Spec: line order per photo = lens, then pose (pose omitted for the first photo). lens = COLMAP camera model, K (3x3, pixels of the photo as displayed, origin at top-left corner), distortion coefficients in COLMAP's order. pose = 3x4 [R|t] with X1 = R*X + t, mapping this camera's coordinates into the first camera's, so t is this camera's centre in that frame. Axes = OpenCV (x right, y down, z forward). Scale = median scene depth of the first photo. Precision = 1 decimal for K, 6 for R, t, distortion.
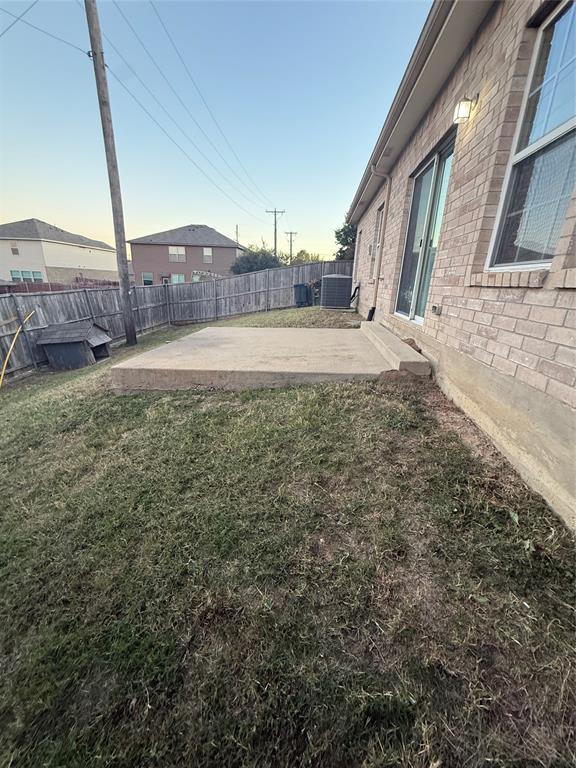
lens RADIAL K [[304.7, 0, 289.1], [0, 304.7, 384.3], [0, 0, 1]] dist [-0.002959, 0.000690]
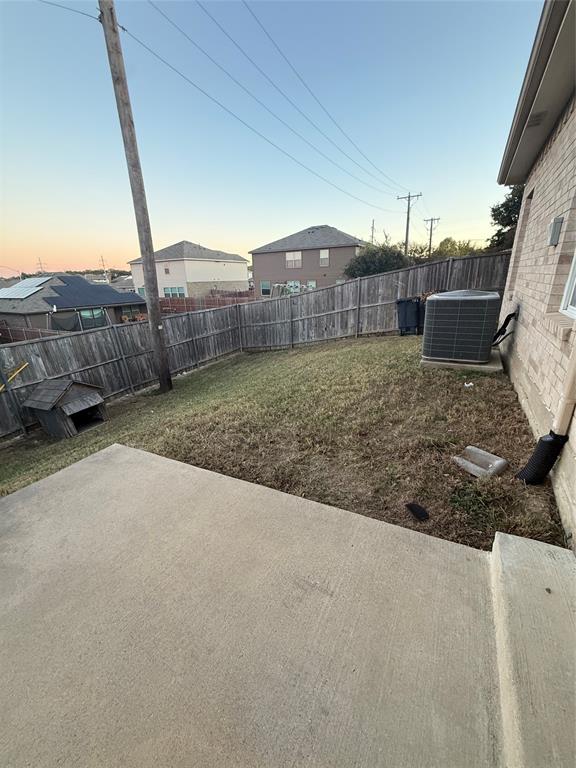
lens RADIAL K [[304.7, 0, 290.4], [0, 304.7, 383.3], [0, 0, 1]] dist [-0.002959, 0.000690]
pose [[0.912112, 0.065729, -0.404638, 0.075508], [-0.064198, 0.997786, 0.017368, -0.137325], [0.404883, 0.010135, 0.914312, 0.302270]]
